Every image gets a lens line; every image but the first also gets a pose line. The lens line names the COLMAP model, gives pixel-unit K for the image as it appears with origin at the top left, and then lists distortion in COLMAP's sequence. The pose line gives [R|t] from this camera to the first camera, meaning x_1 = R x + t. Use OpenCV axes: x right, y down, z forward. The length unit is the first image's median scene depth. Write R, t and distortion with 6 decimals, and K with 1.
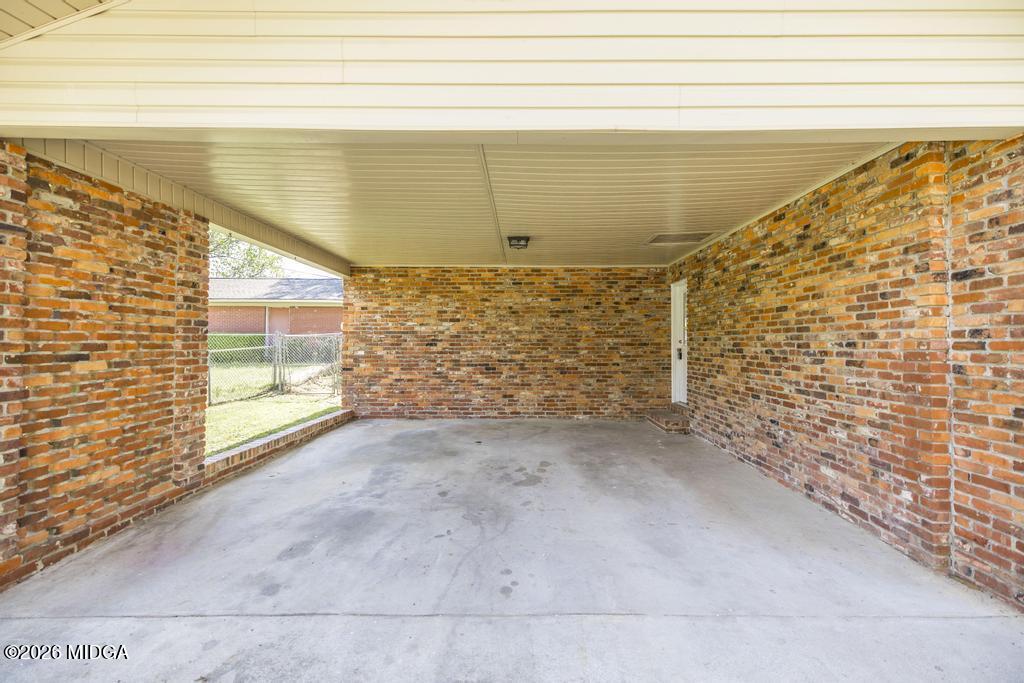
lens RADIAL K [[431.9, 0, 518.8], [0, 431.9, 337.6], [0, 0, 1]] dist [0.002851, -0.000111]
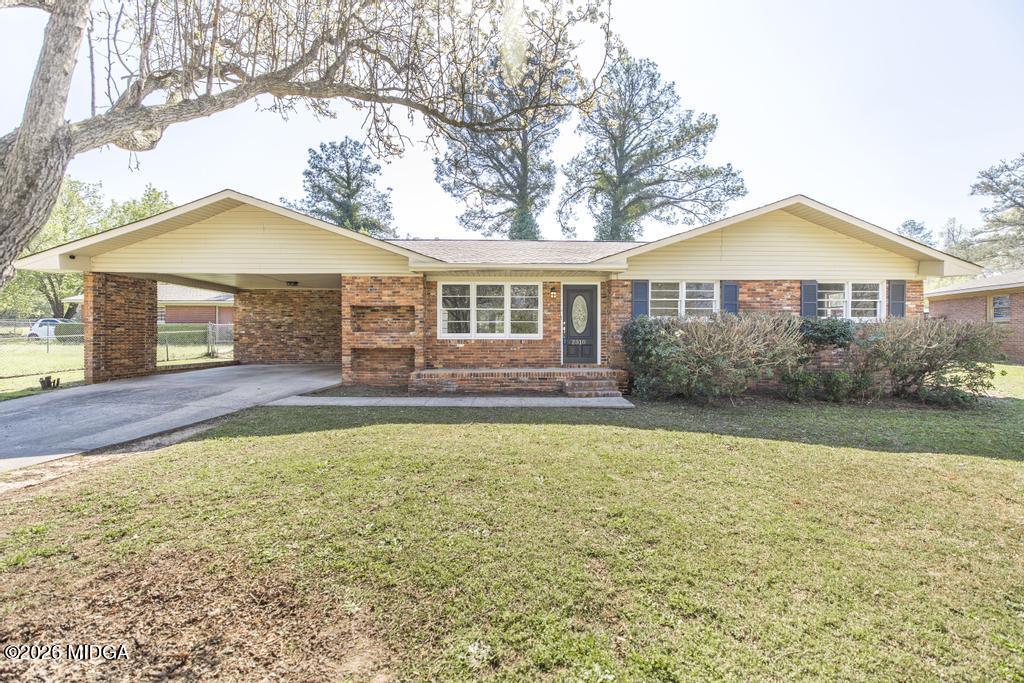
lens RADIAL K [[431.9, 0, 518.7], [0, 431.9, 337.4], [0, 0, 1]] dist [0.002851, -0.000111]
pose [[0.999533, -0.003401, 0.030368, 0.858427], [0.003007, 0.999911, 0.013003, 0.038321], [-0.030409, -0.012905, 0.999454, -1.049399]]
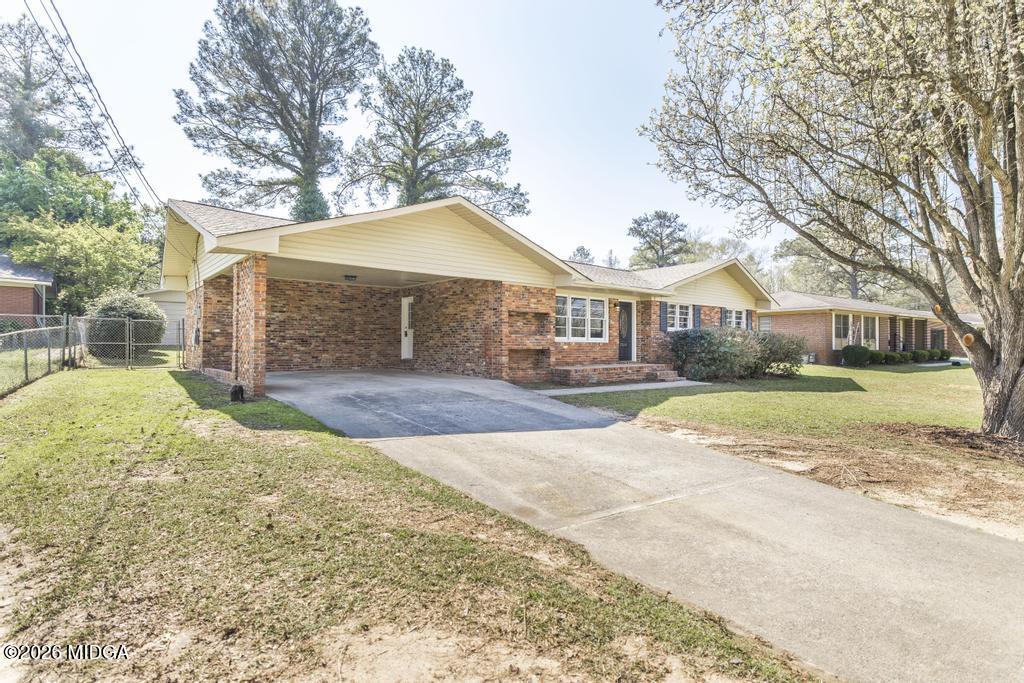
lens RADIAL K [[518.3, 0, 507.8], [0, 518.3, 340.7], [0, 0, 1]] dist [0.001326, 0.001233]
pose [[0.767172, 0.005427, 0.641419, -0.754684], [-0.012021, 0.999910, 0.005918, 0.047957], [-0.641329, -0.012250, 0.767168, -1.057988]]
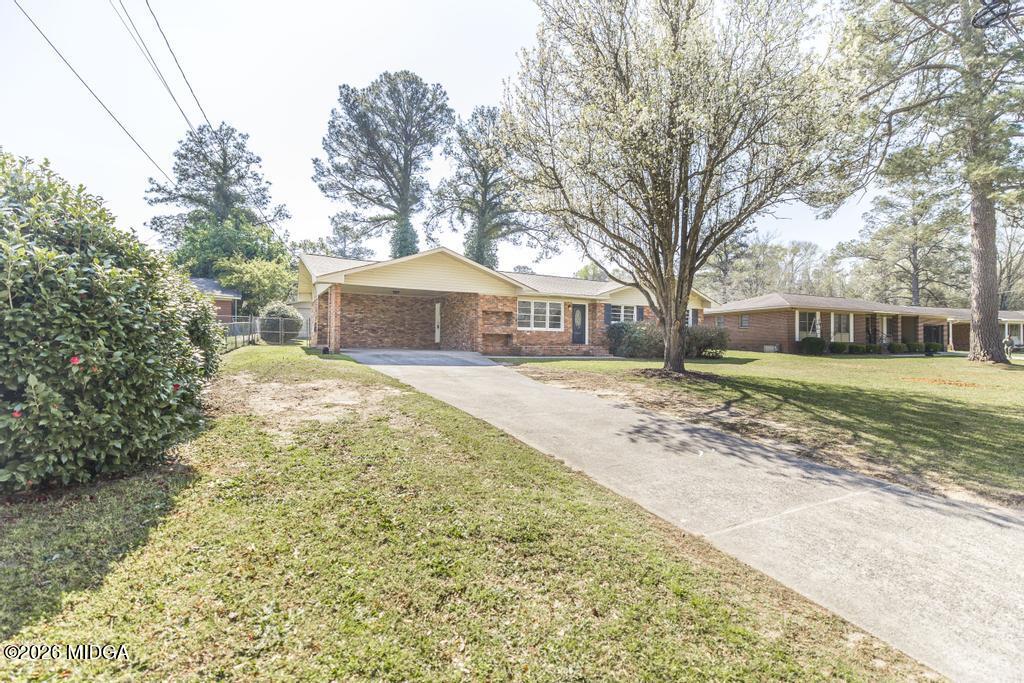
lens RADIAL K [[488.0, 0, 508.1], [0, 488.0, 340.5], [0, 0, 1]] dist [0.000935, 0.000718]
pose [[0.880292, 0.008418, 0.474358, -0.805681], [-0.011897, 0.999920, 0.004333, 0.112385], [-0.474284, -0.009458, 0.880321, -2.215355]]
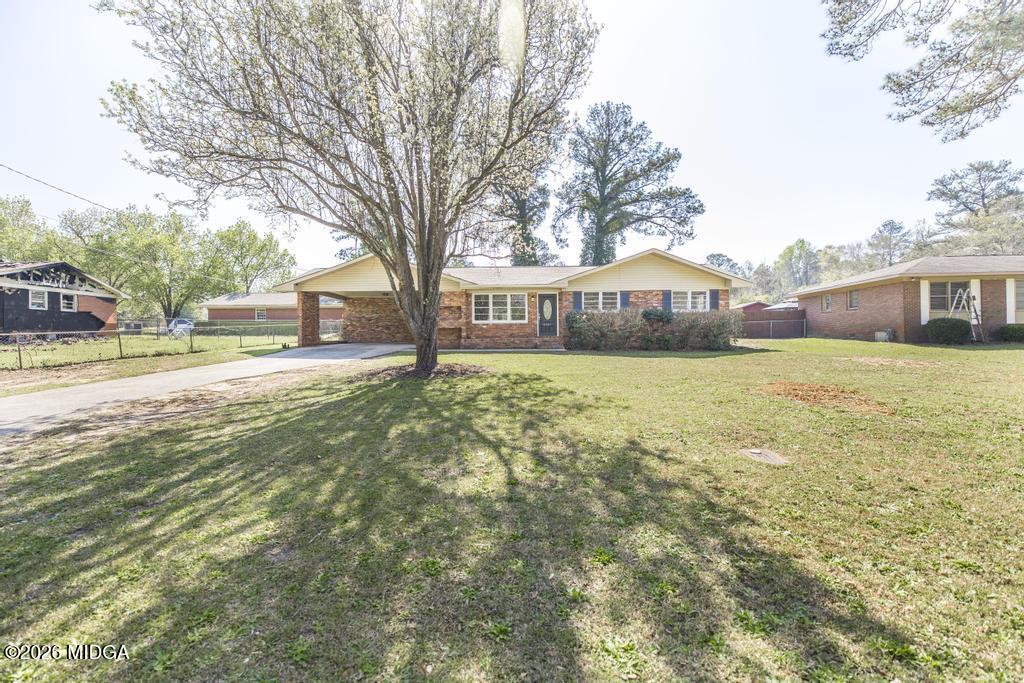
lens RADIAL K [[431.9, 0, 504.9], [0, 431.9, 345.3], [0, 0, 1]] dist [0.002851, -0.000111]
pose [[0.999846, -0.012645, -0.012193, 0.870210], [0.013017, 0.999437, 0.030913, 0.115328], [0.011795, -0.031067, 0.999448, -2.307501]]
